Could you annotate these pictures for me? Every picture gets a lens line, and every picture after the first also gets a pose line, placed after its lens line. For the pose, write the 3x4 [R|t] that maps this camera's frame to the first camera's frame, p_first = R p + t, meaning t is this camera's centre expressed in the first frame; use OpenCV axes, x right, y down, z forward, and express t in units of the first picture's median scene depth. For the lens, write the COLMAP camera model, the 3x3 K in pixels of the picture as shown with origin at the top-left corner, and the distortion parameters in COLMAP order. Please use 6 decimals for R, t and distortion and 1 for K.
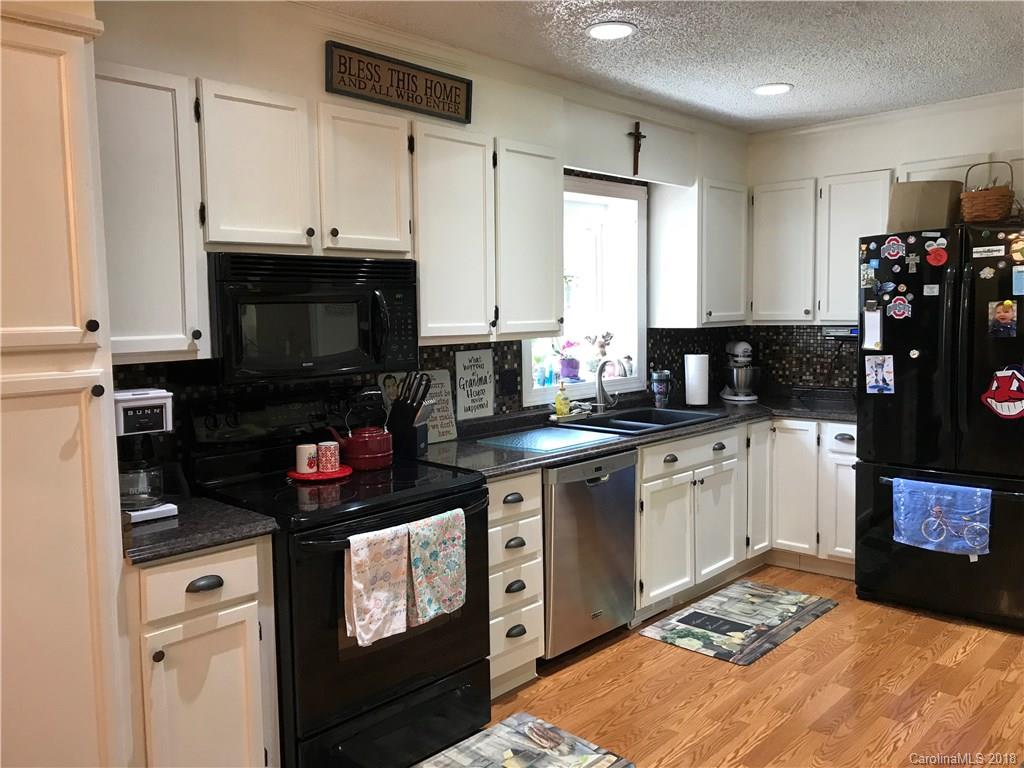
lens RADIAL K [[853.3, 0, 509.5], [0, 853.3, 383.1], [0, 0, 1]] dist [0.051078, -0.040530]
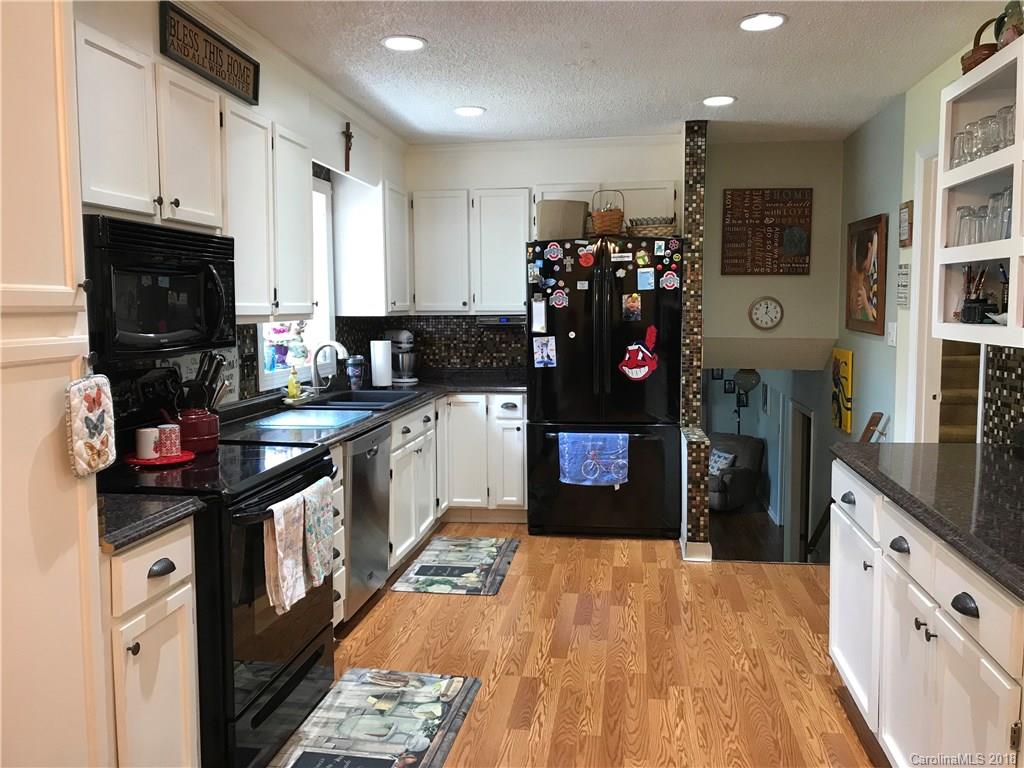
lens RADIAL K [[853.3, 0, 506.8], [0, 853.3, 380.7], [0, 0, 1]] dist [0.051078, -0.040530]
pose [[0.825301, -0.038437, 0.563384, -0.349354], [0.043066, 0.999059, 0.005074, 0.025590], [-0.563049, 0.020075, 0.826180, 0.005291]]
